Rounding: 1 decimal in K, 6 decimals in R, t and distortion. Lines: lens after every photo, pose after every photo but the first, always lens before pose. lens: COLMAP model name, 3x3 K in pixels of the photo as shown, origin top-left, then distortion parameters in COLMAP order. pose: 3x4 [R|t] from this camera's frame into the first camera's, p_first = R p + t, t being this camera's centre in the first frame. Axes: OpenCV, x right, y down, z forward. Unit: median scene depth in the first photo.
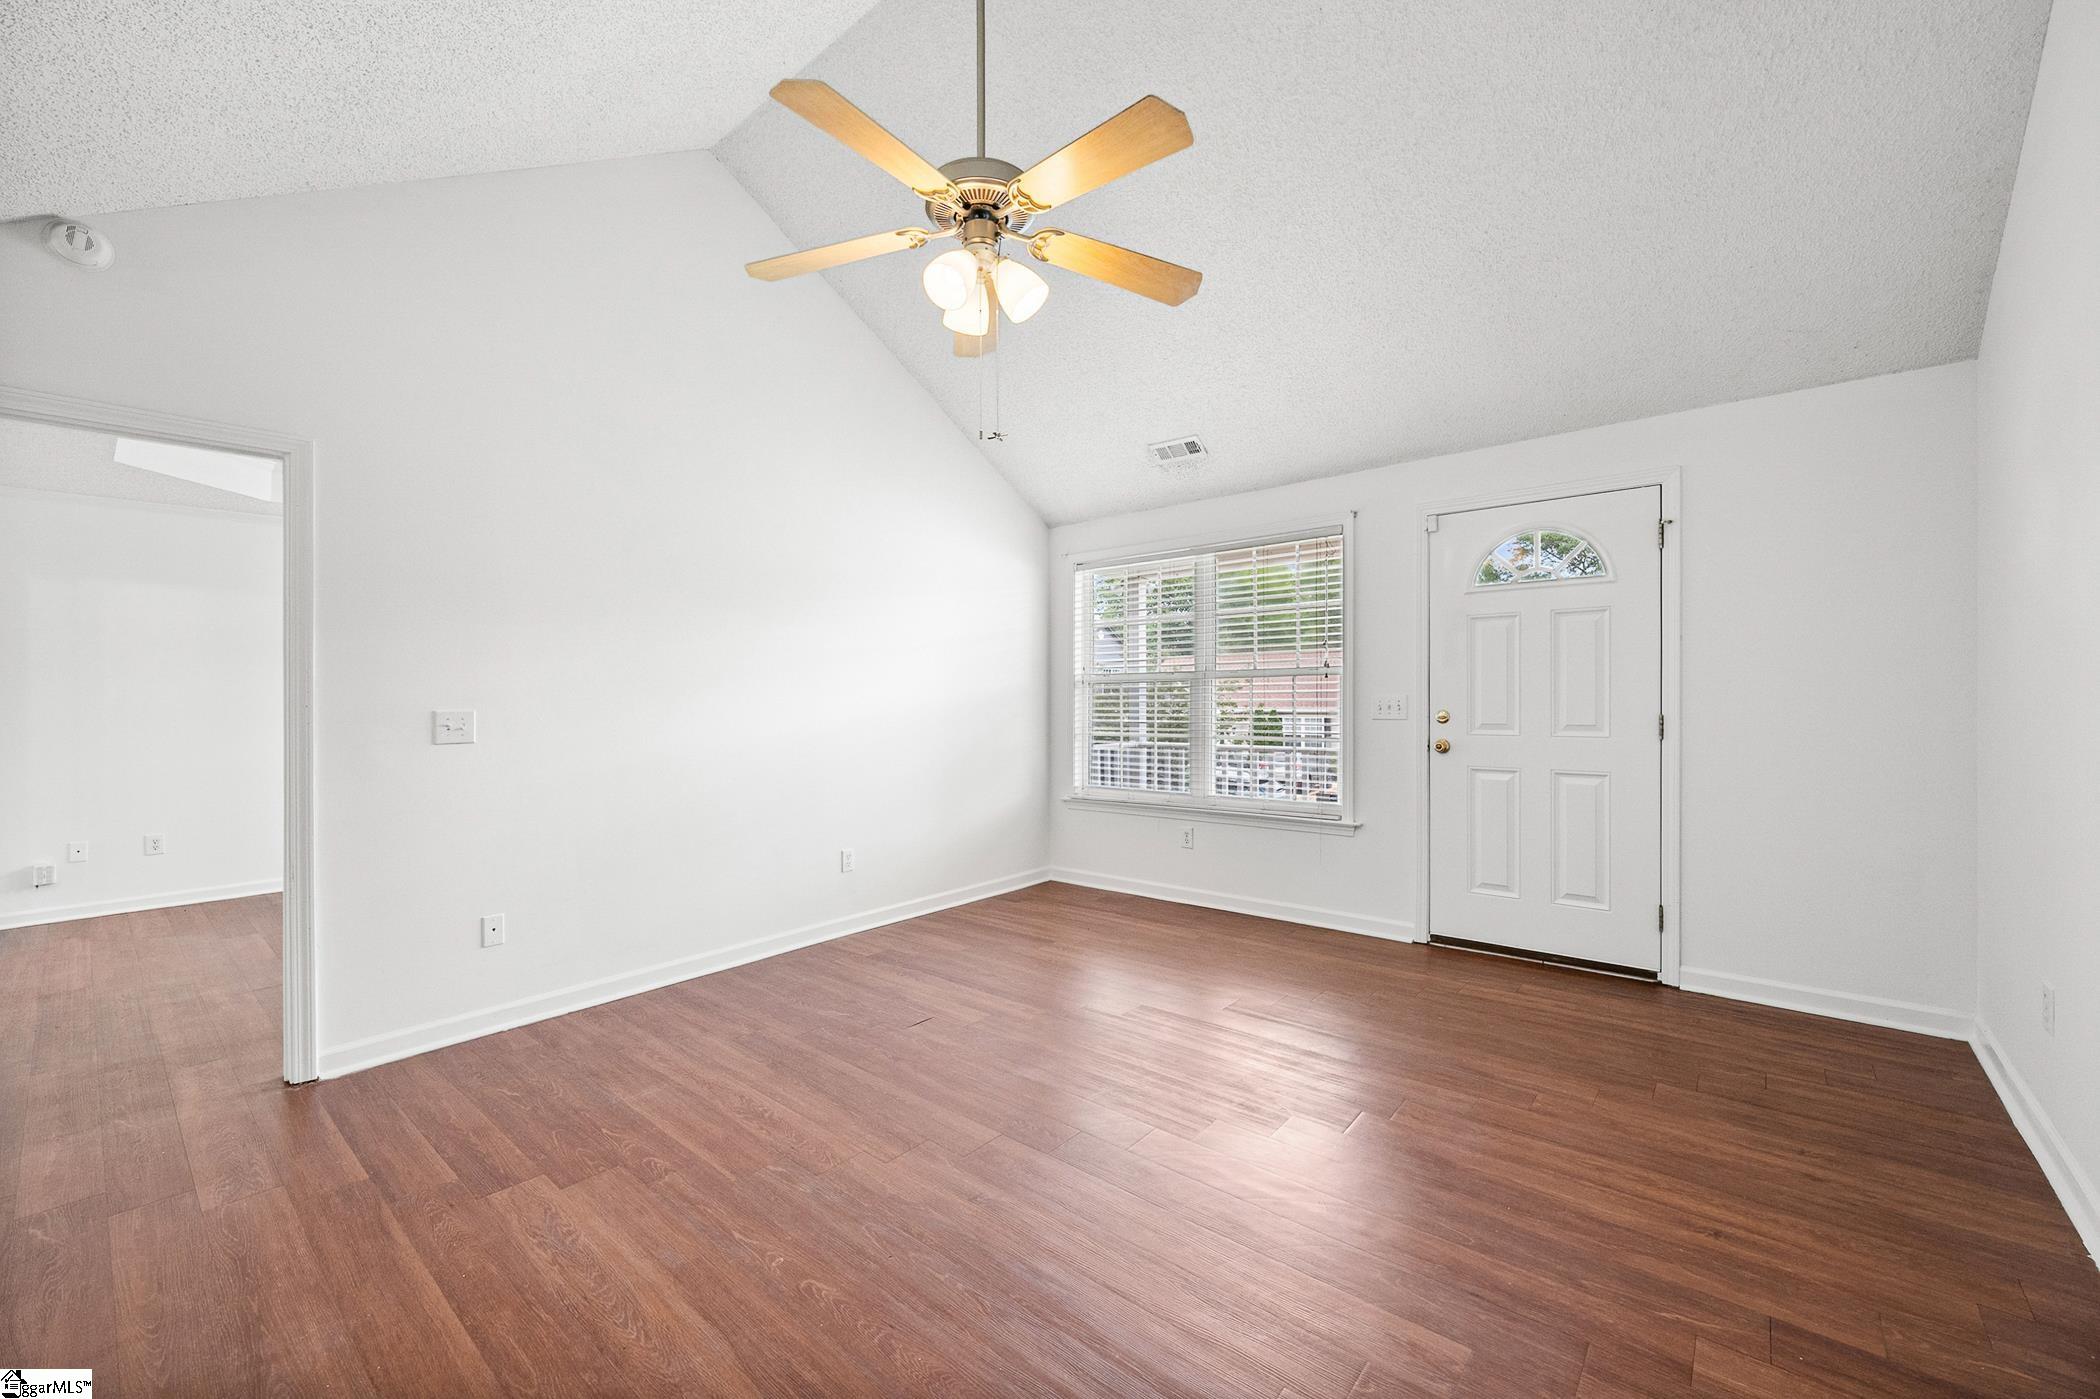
lens RADIAL K [[846.0, 0, 1045.9], [0, 846.0, 708.8], [0, 0, 1]] dist [-0.000460, 0.000061]
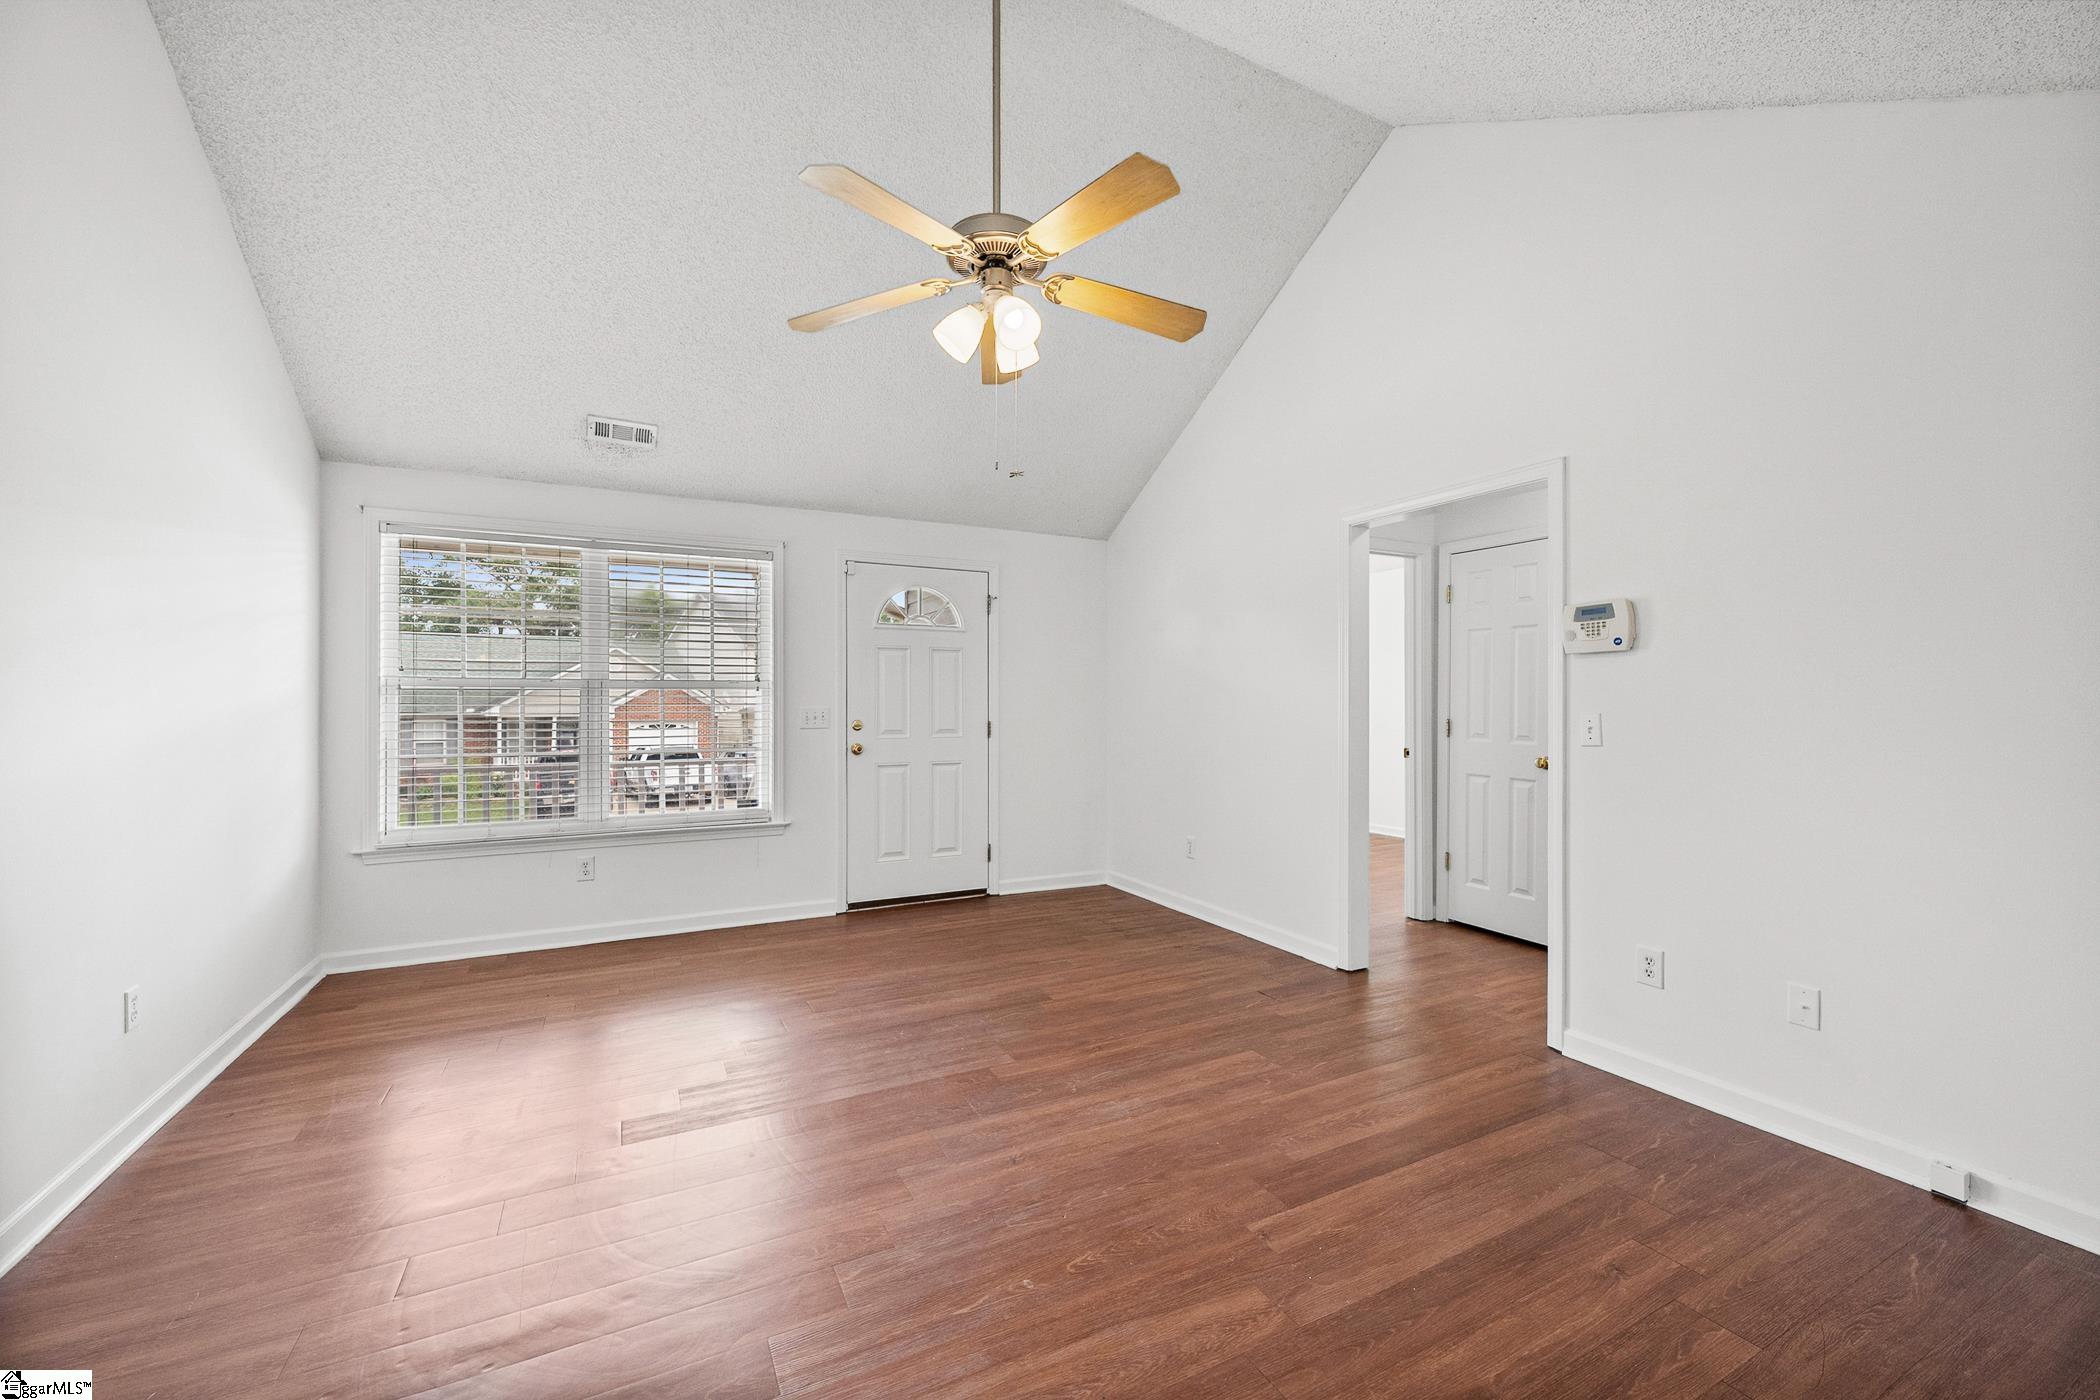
lens RADIAL K [[839.6, 0, 1041.0], [0, 839.6, 721.6], [0, 0, 1]] dist [-0.001415, -0.000194]
pose [[0.370434, -0.009162, 0.928814, -0.562469], [0.010758, 0.999927, 0.005573, 0.000287], [-0.928797, 0.007928, 0.370505, 0.290660]]
